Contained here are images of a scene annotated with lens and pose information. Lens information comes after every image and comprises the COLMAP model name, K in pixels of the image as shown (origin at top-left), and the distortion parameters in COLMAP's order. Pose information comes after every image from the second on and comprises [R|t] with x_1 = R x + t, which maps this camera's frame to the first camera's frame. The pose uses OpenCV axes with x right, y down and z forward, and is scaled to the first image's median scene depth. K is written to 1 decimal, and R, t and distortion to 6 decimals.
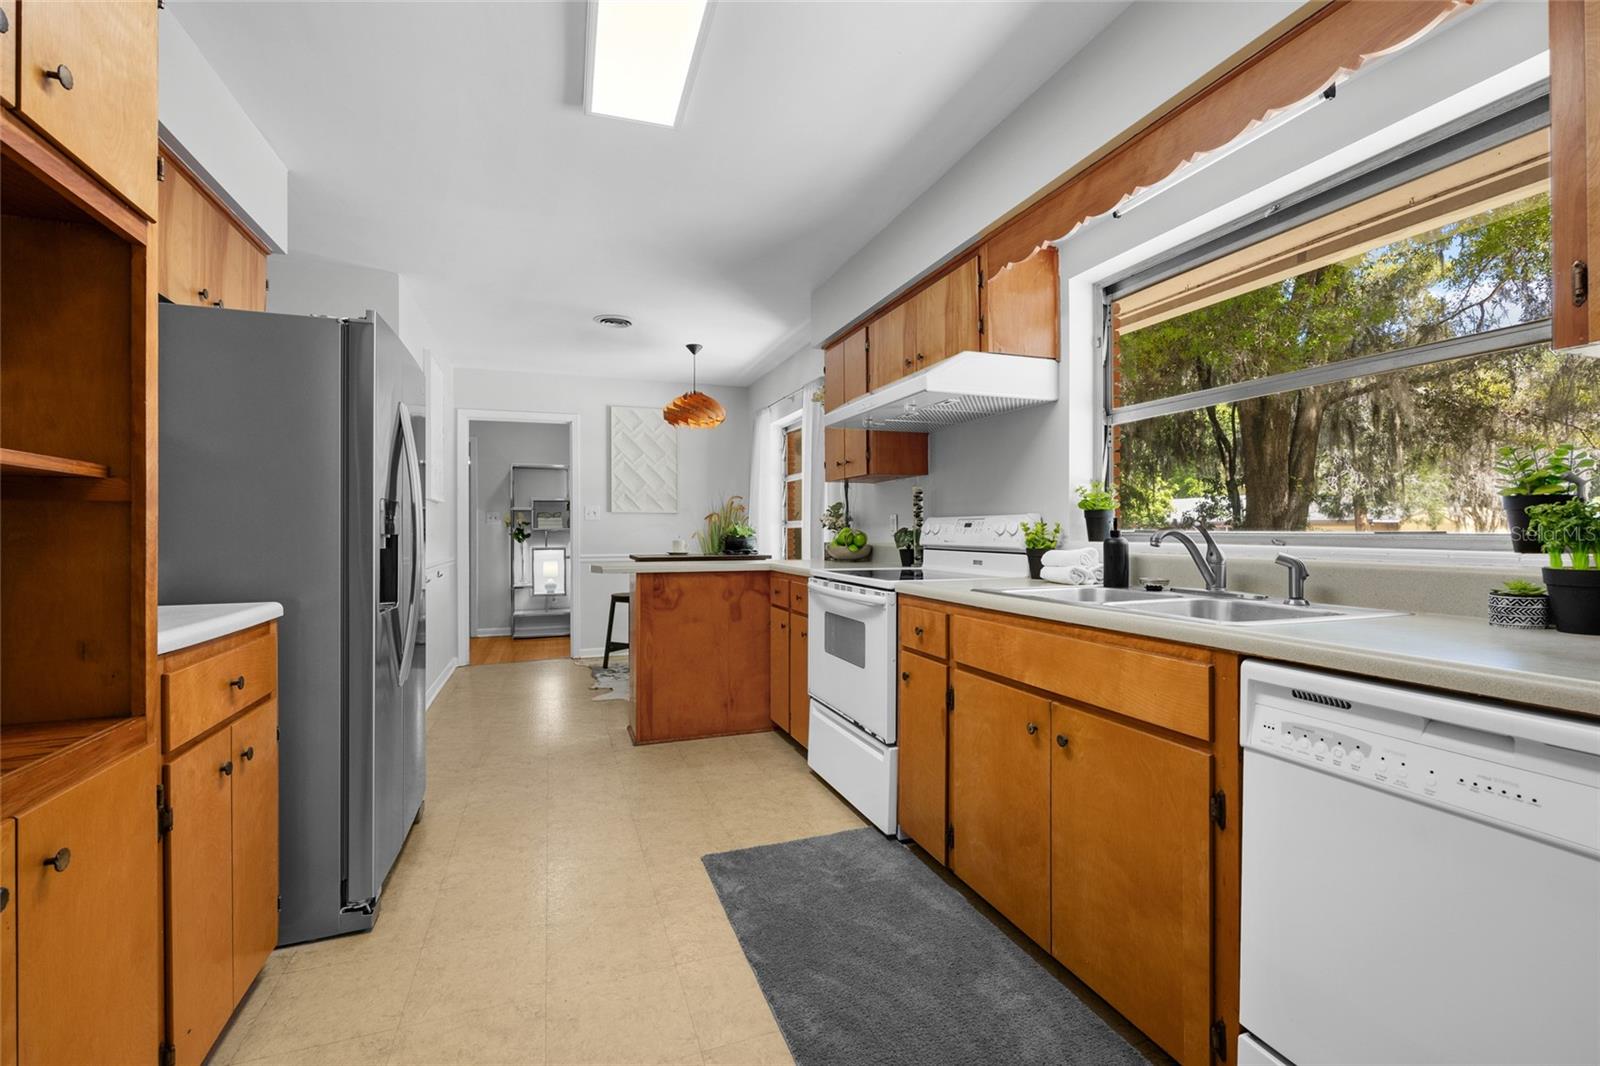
lens RADIAL K [[671.9, 0, 800.1], [0, 671.9, 528.1], [0, 0, 1]] dist [0.001188, 0.000075]
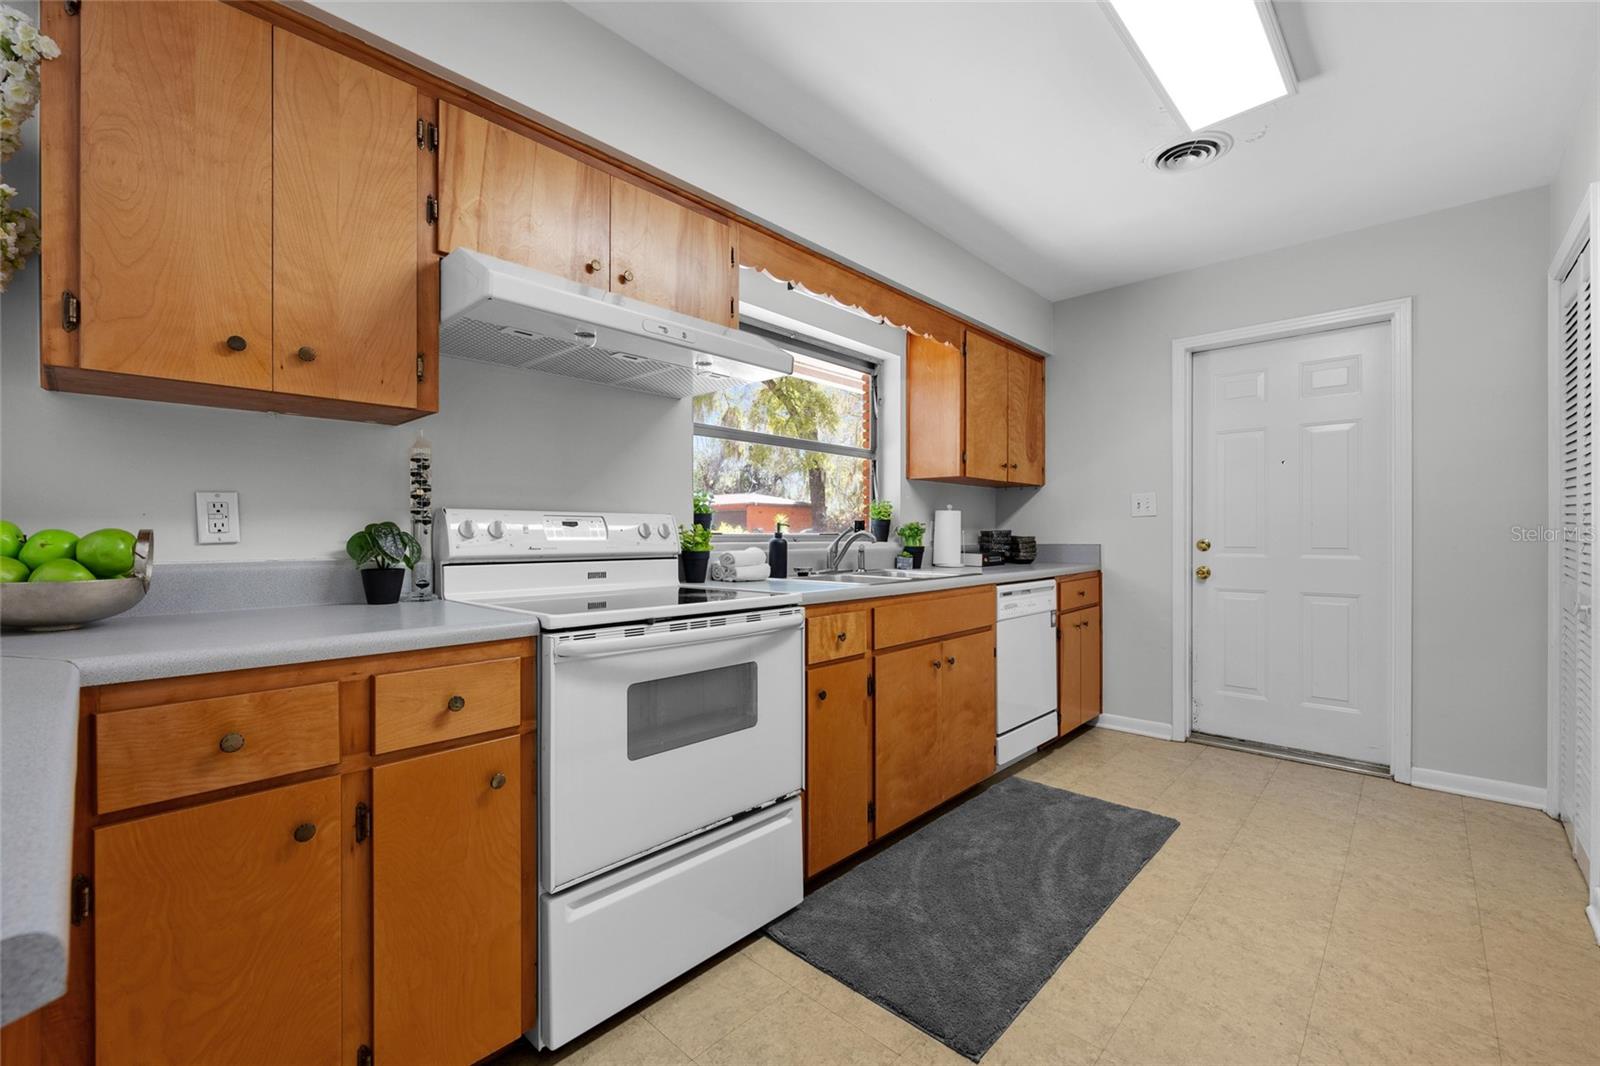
lens RADIAL K [[671.9, 0, 797.2], [0, 671.9, 532.8], [0, 0, 1]] dist [0.001188, 0.000075]
pose [[-0.436957, -0.008268, 0.899444, -0.580794], [-0.002450, 0.999965, 0.008002, -0.001416], [-0.899479, 0.001293, -0.436962, 1.311605]]
